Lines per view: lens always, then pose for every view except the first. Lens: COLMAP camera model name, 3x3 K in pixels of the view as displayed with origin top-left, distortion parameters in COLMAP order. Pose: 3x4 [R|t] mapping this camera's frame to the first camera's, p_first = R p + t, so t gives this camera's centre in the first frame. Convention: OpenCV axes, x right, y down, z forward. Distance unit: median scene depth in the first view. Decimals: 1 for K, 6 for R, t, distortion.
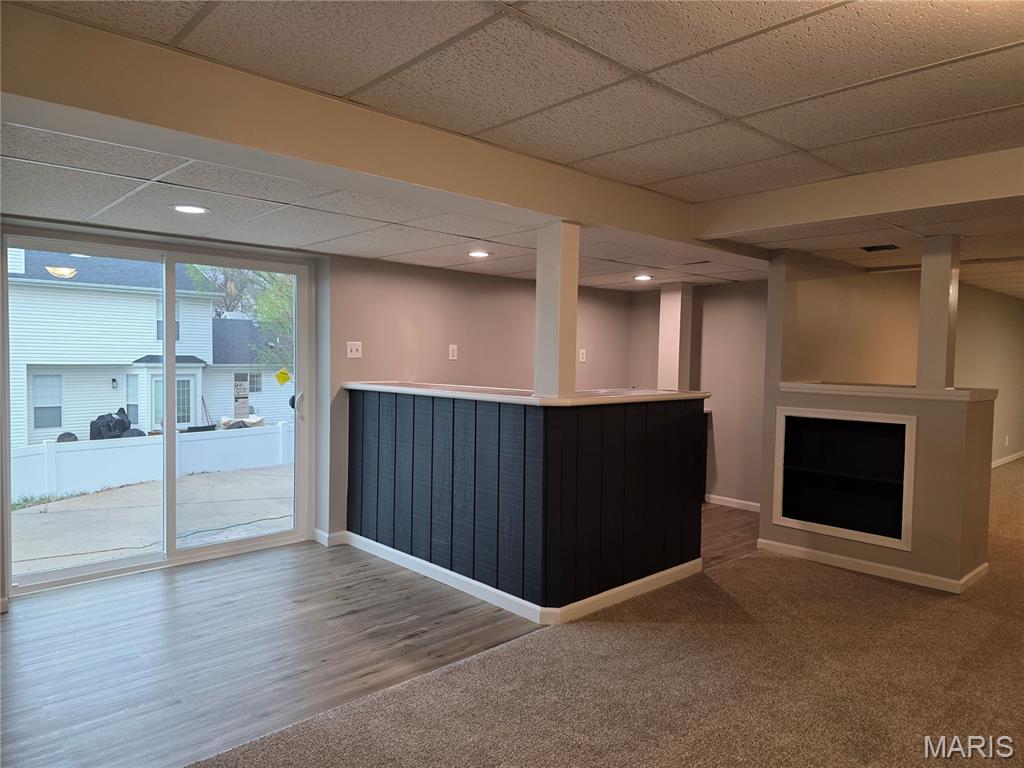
lens RADIAL K [[686.8, 0, 509.2], [0, 686.8, 382.2], [0, 0, 1]] dist [0.079245, -0.071323]
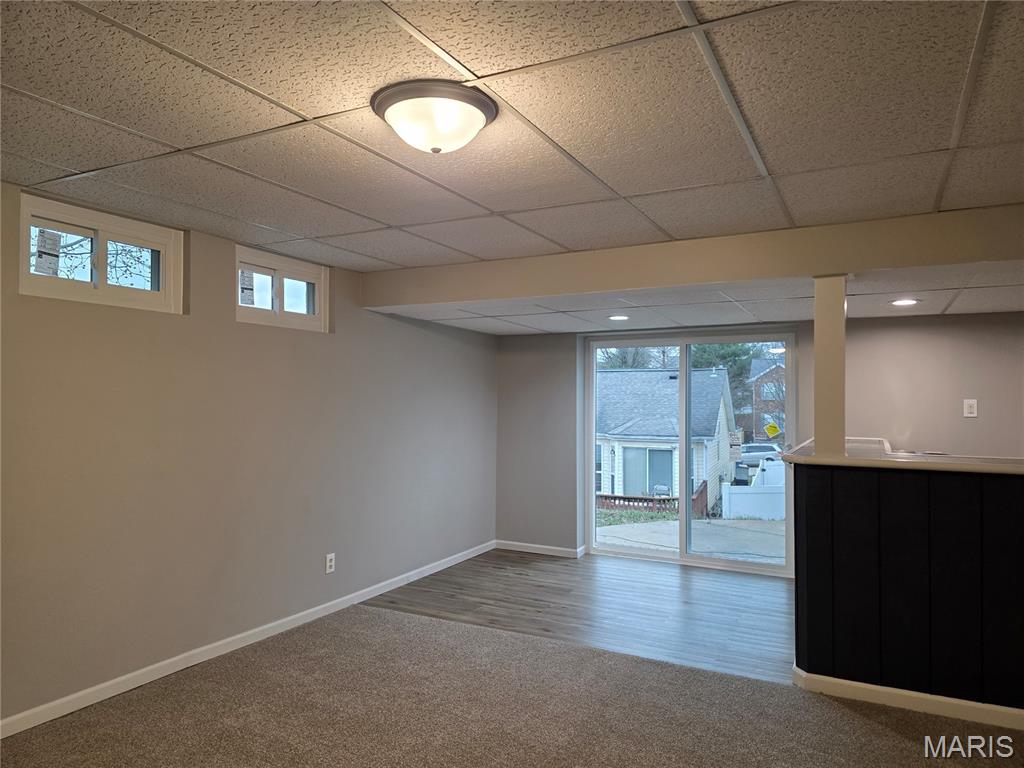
lens RADIAL K [[686.8, 0, 509.2], [0, 686.8, 382.2], [0, 0, 1]] dist [0.079245, -0.071323]
pose [[0.329608, -0.036820, -0.943400, 0.677712], [-0.037638, 0.997932, -0.052098, -0.010541], [0.943367, 0.052680, 0.327540, 0.204191]]
